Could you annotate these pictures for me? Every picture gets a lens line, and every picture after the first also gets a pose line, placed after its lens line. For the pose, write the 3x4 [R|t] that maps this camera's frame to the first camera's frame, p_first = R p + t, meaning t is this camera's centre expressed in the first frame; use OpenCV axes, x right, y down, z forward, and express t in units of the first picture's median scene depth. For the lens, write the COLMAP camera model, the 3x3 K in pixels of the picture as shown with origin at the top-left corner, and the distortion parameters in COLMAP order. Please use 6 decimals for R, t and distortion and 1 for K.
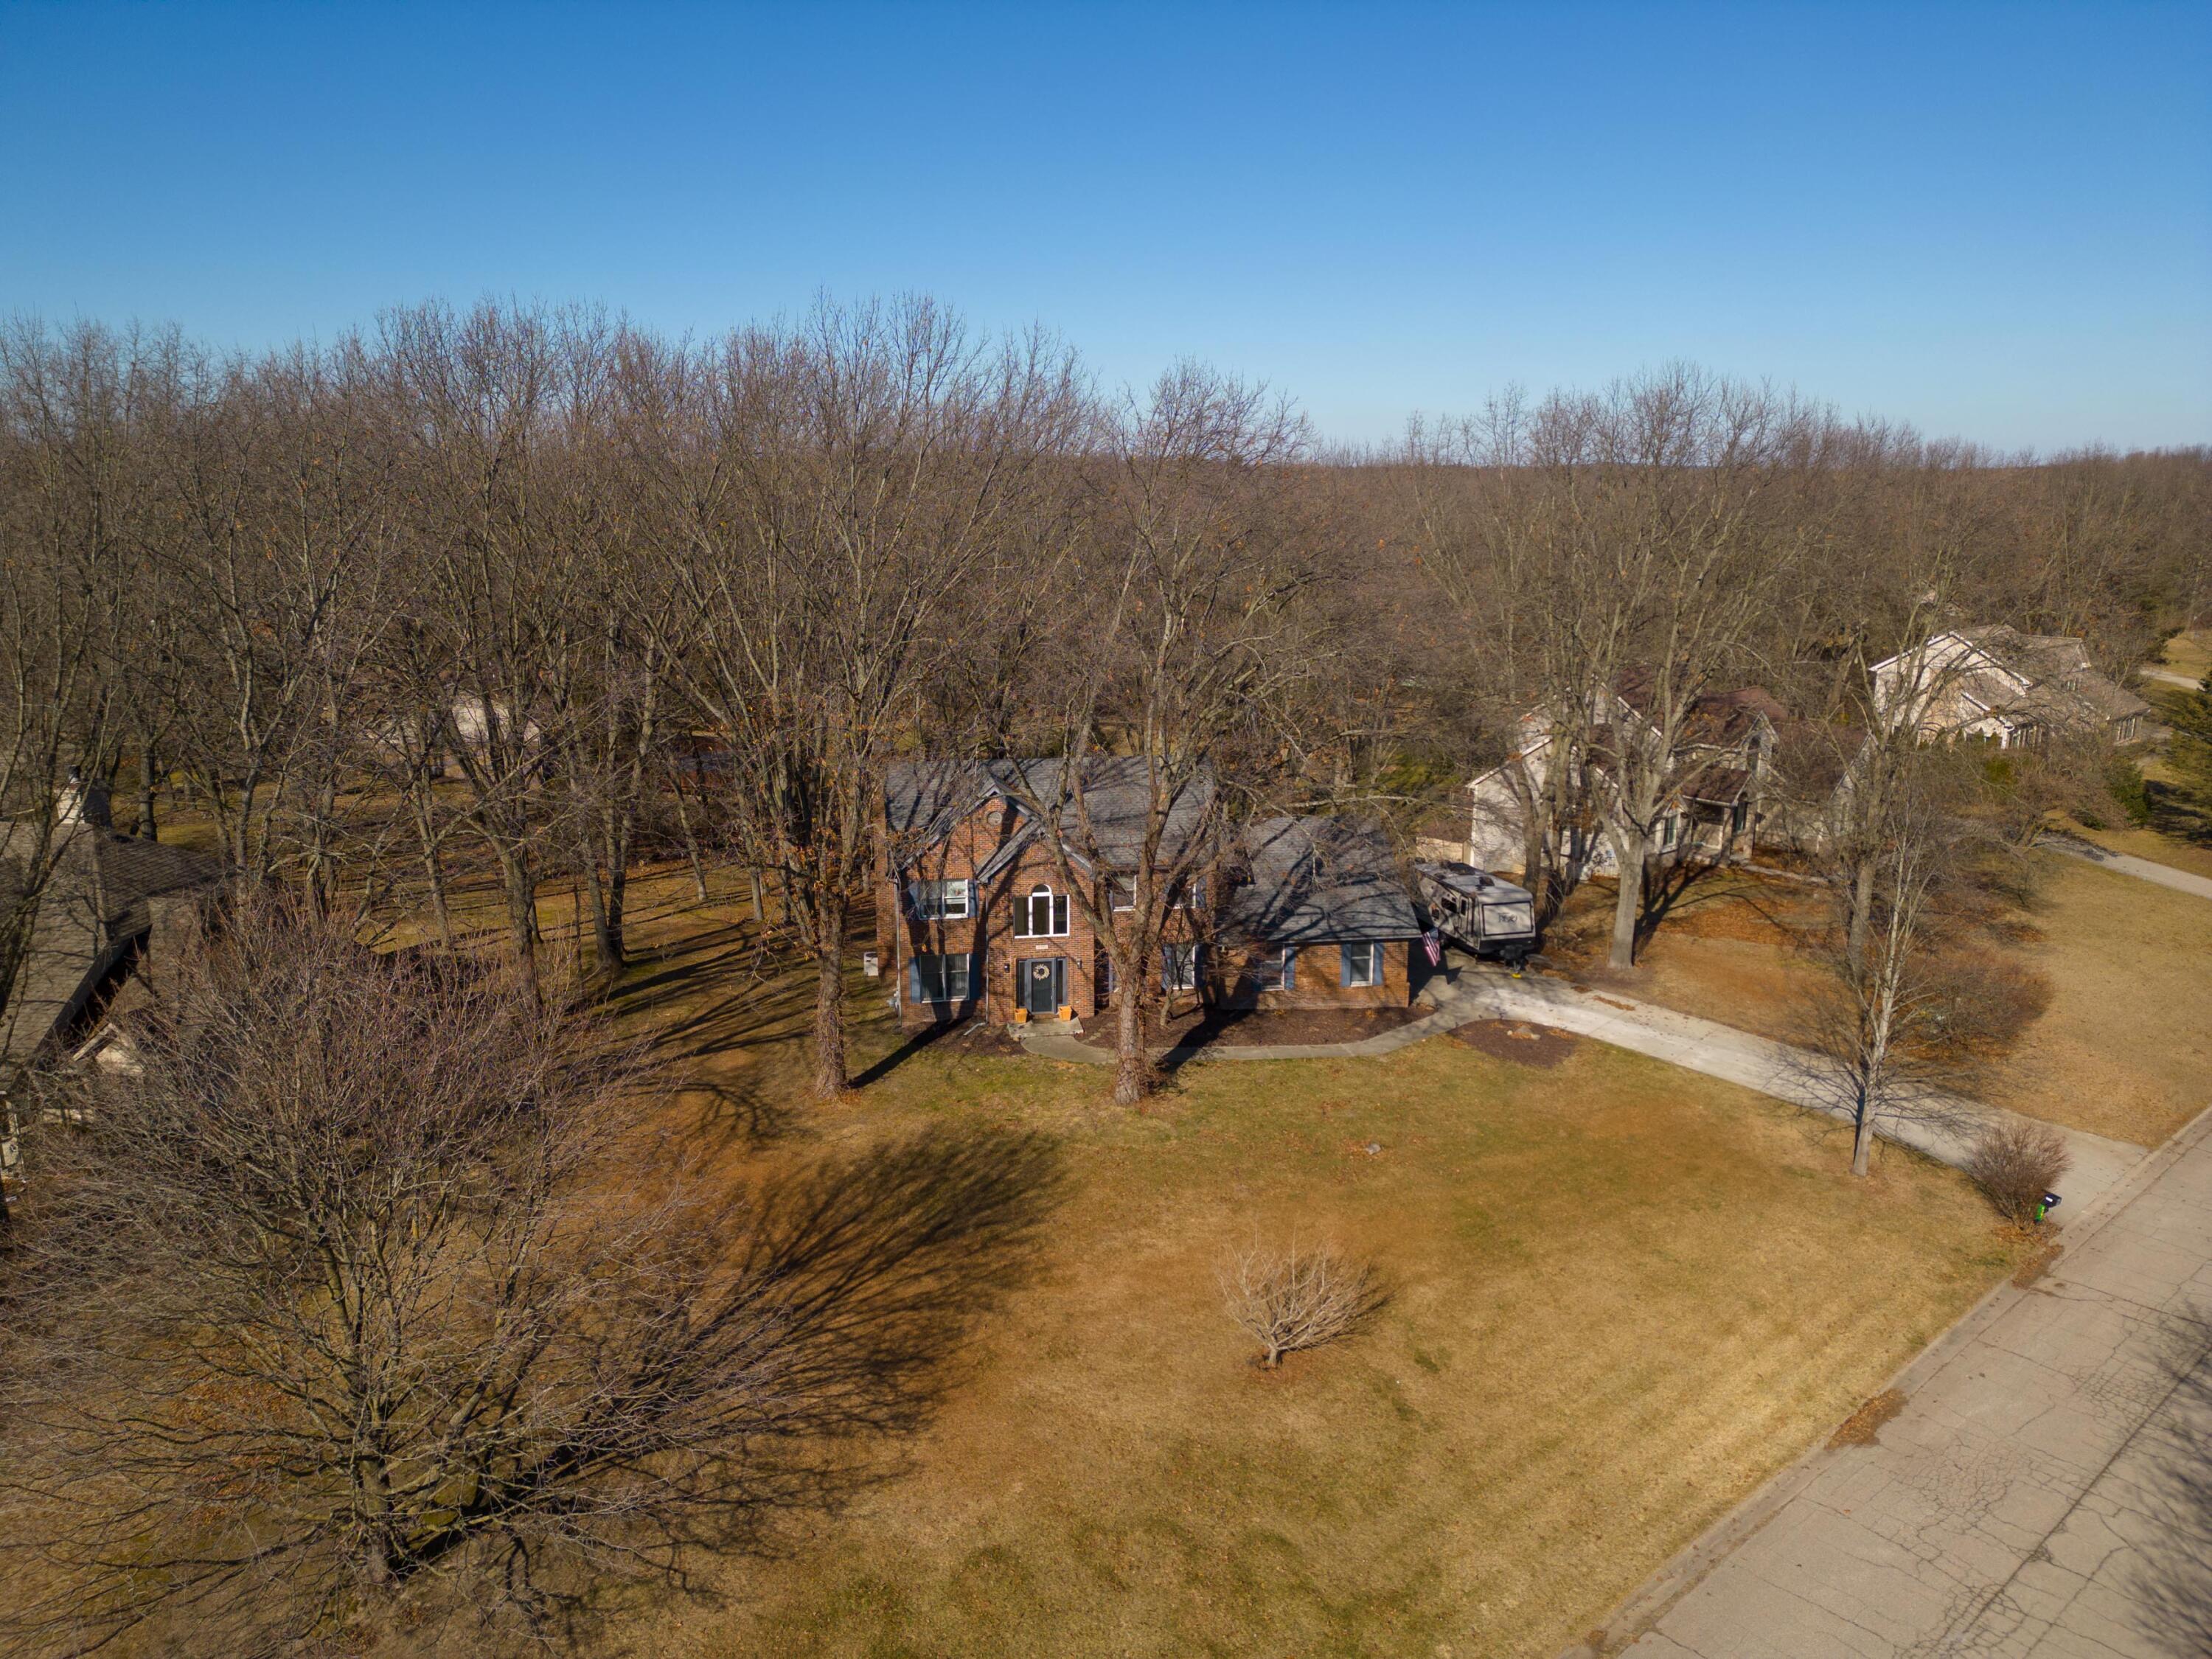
lens RADIAL K [[1527.0, 0, 1092.2], [0, 1527.0, 814.3], [0, 0, 1]] dist [0.148185, -0.206047]
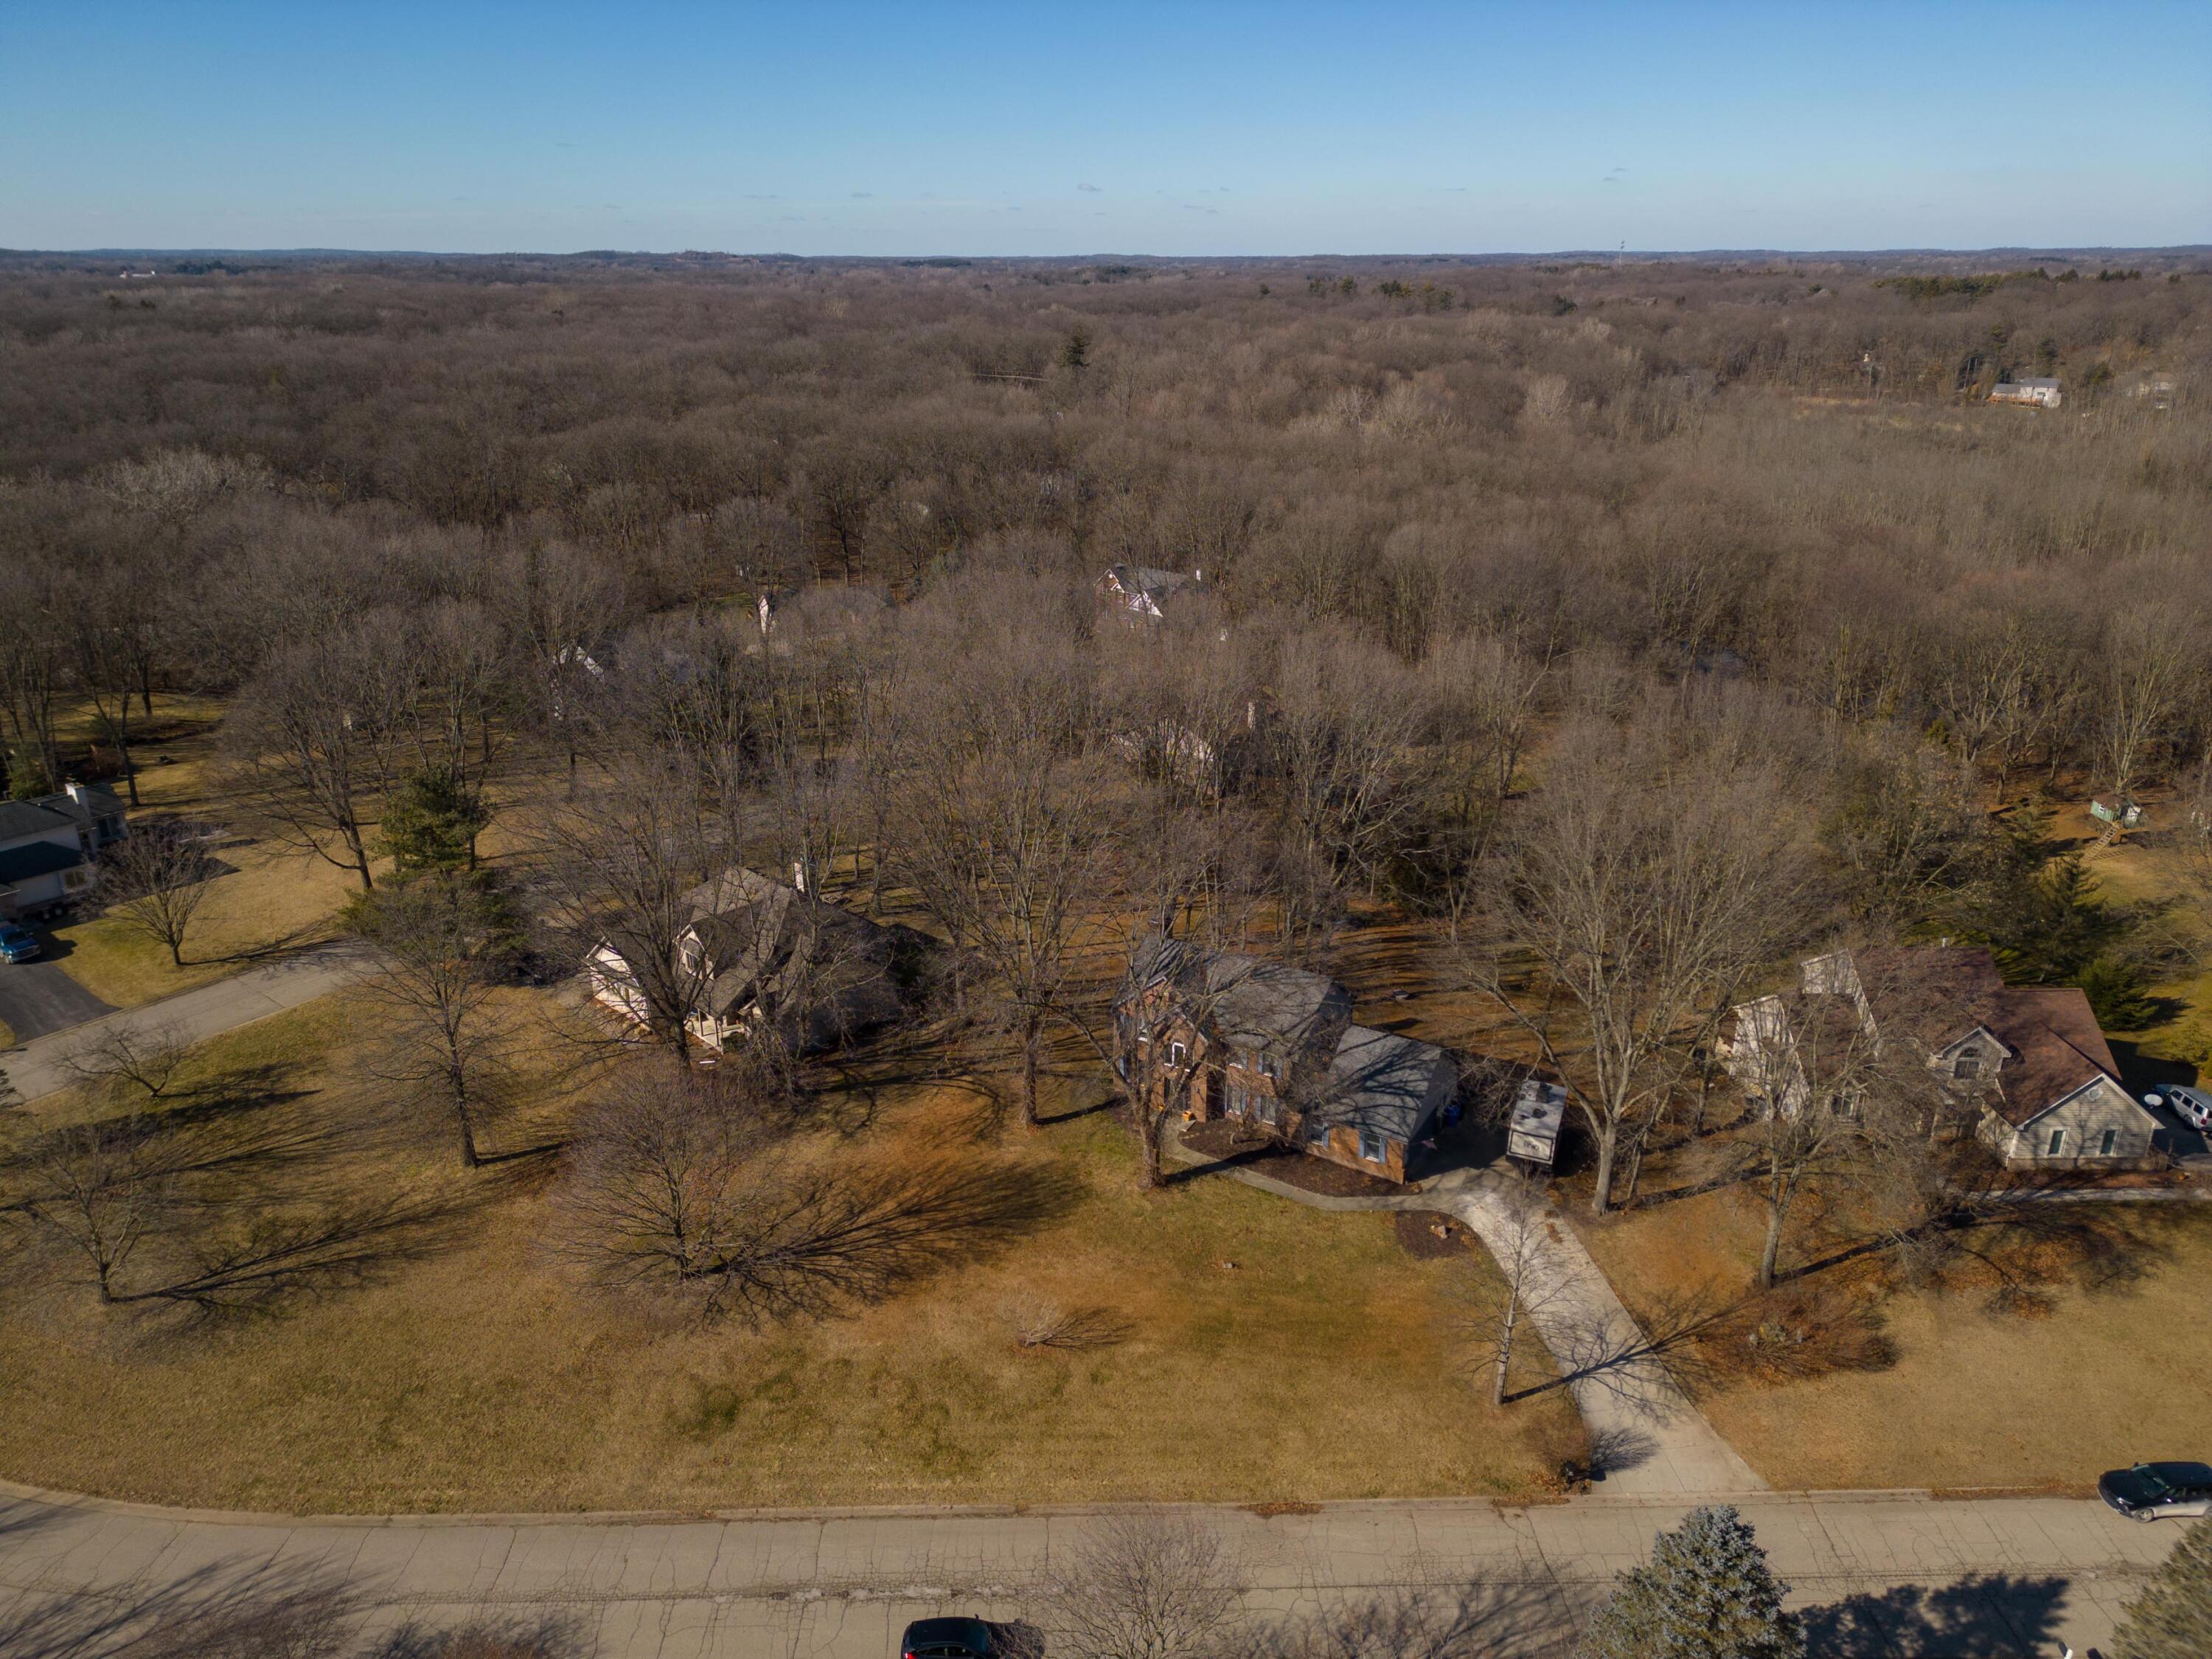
lens RADIAL K [[1538.4, 0, 1106.0], [0, 1538.4, 829.5], [0, 0, 1]] dist [0.078170, -0.066145]
pose [[0.771298, 0.217911, -0.598009, 0.838141], [-0.130821, 0.973781, 0.186110, -0.467894], [0.622885, -0.065314, 0.779582, -0.331388]]
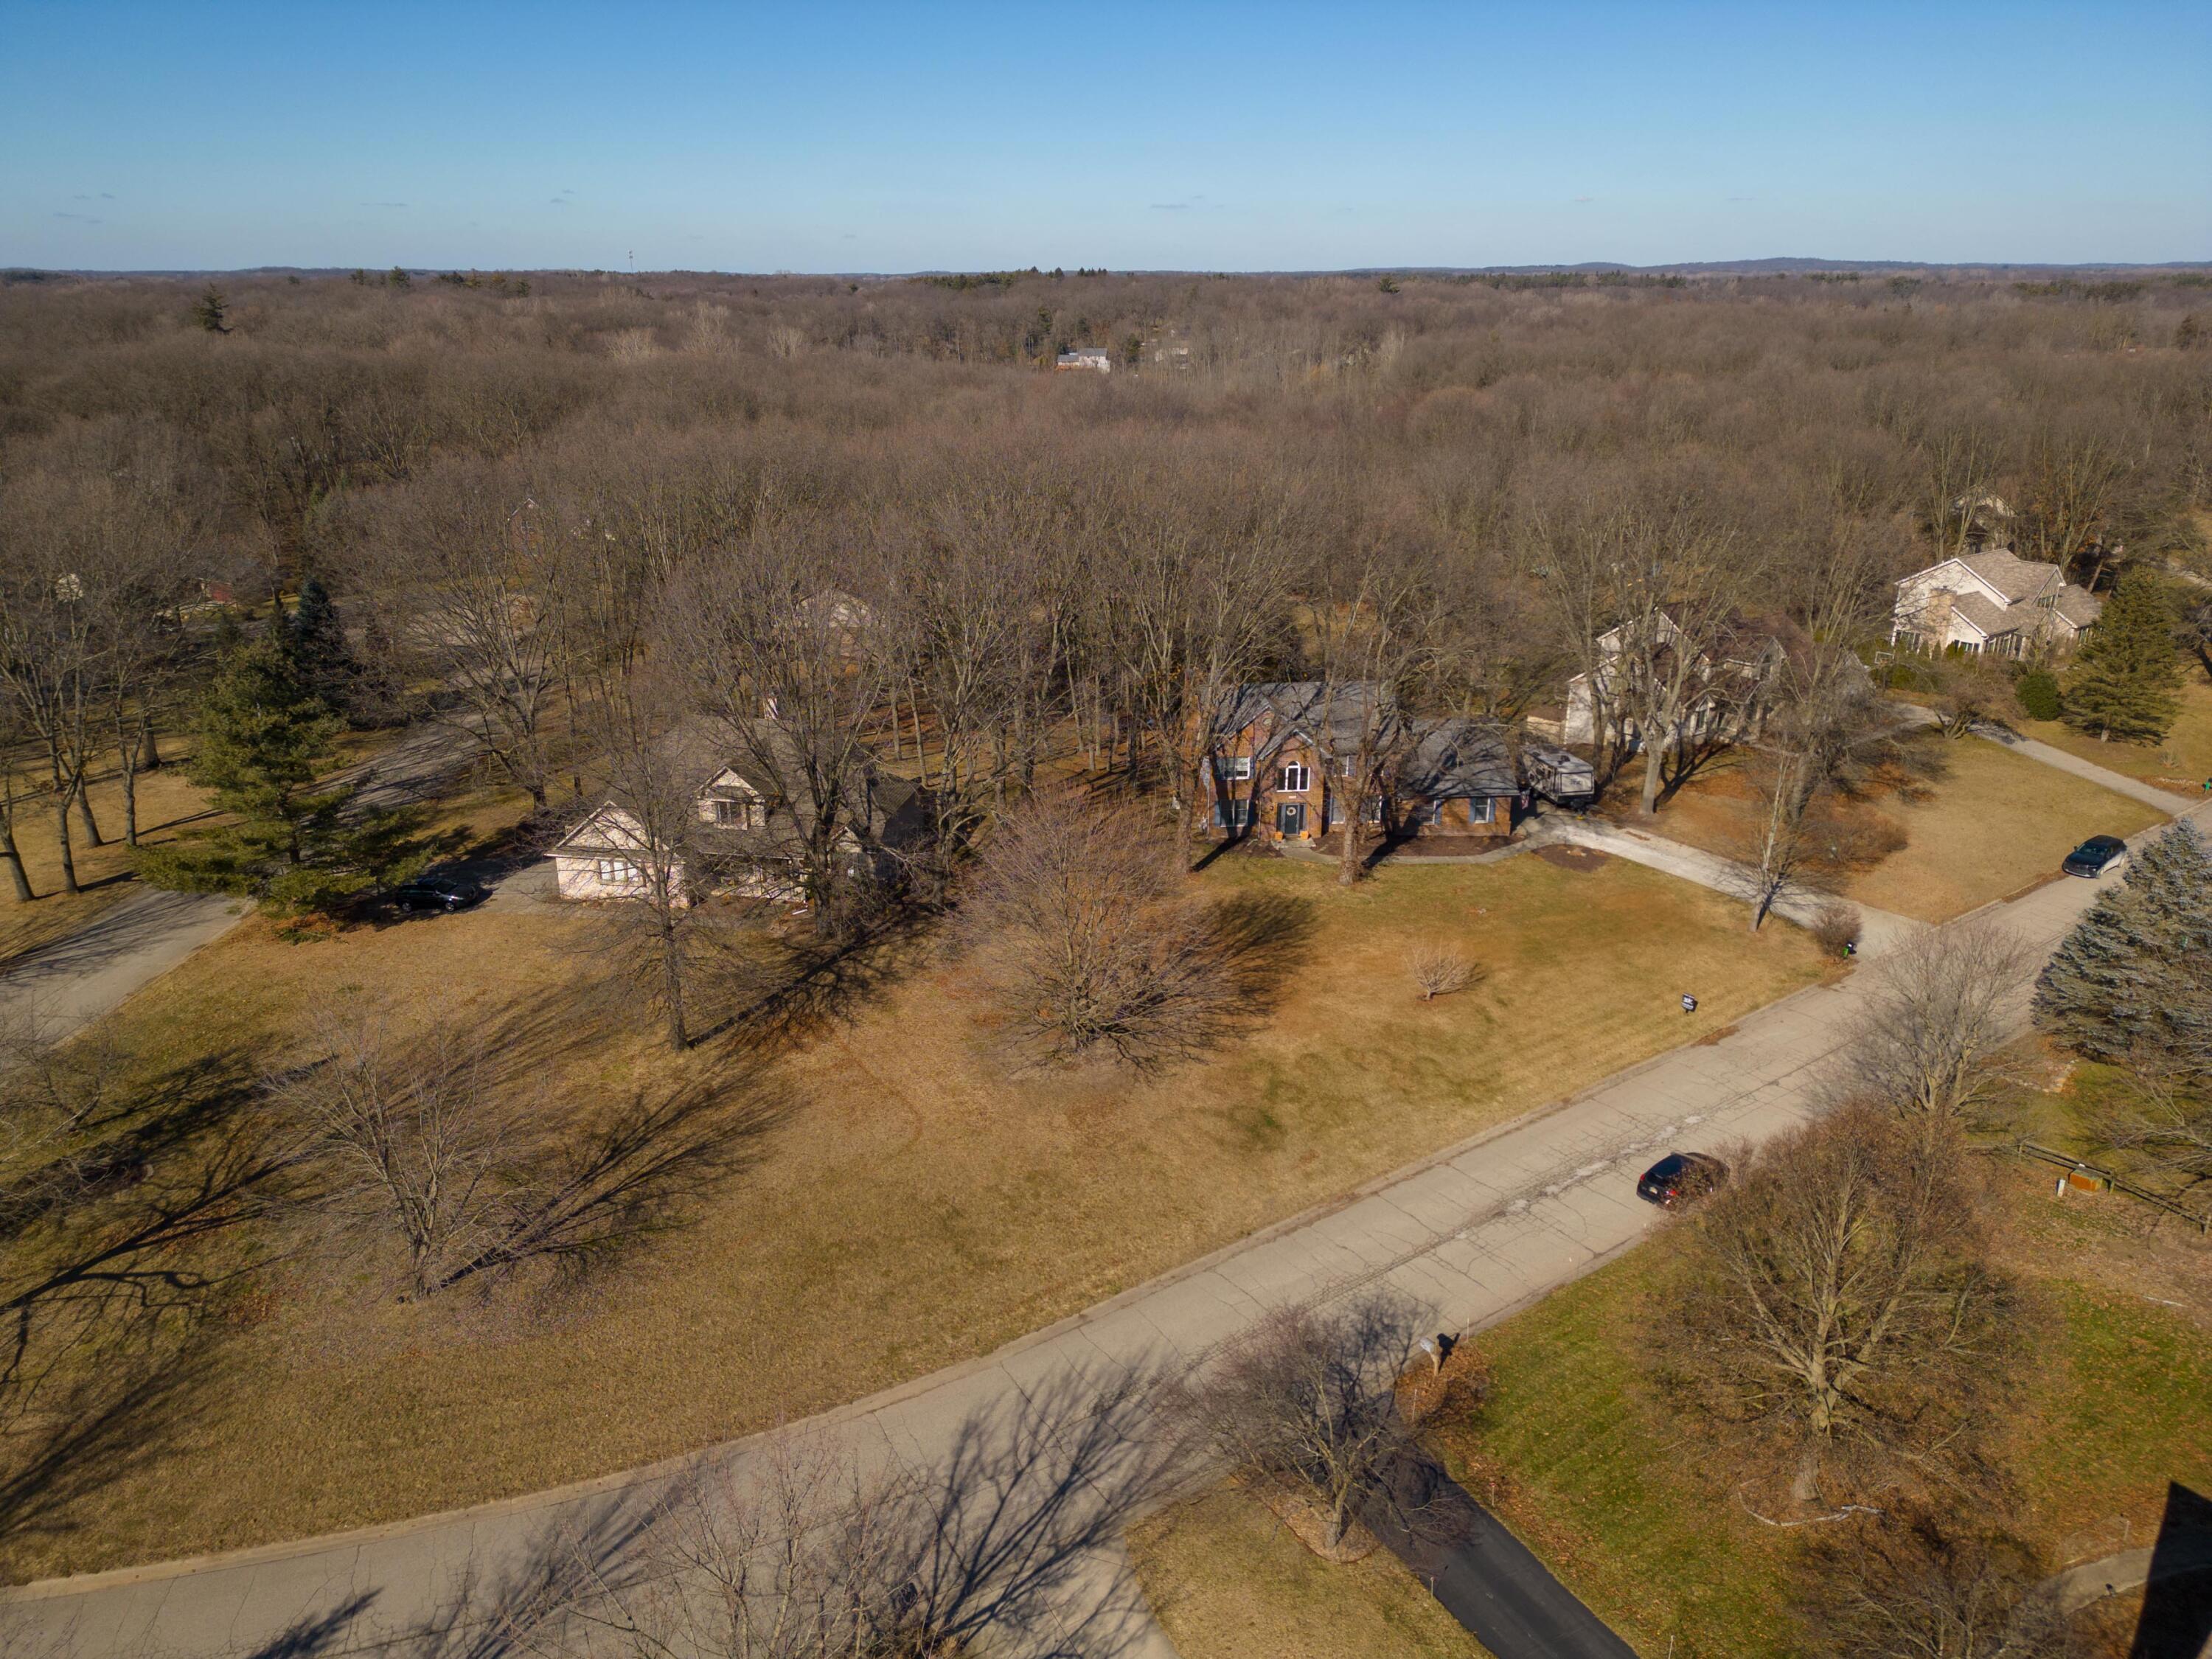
lens RADIAL K [[1527.0, 0, 1092.2], [0, 1527.0, 814.3], [0, 0, 1]] dist [0.148185, -0.206047]
pose [[0.996593, 0.024570, -0.078733, -0.121250], [-0.014924, 0.992560, 0.120841, -0.098915], [0.081117, -0.119255, 0.989545, -0.730287]]
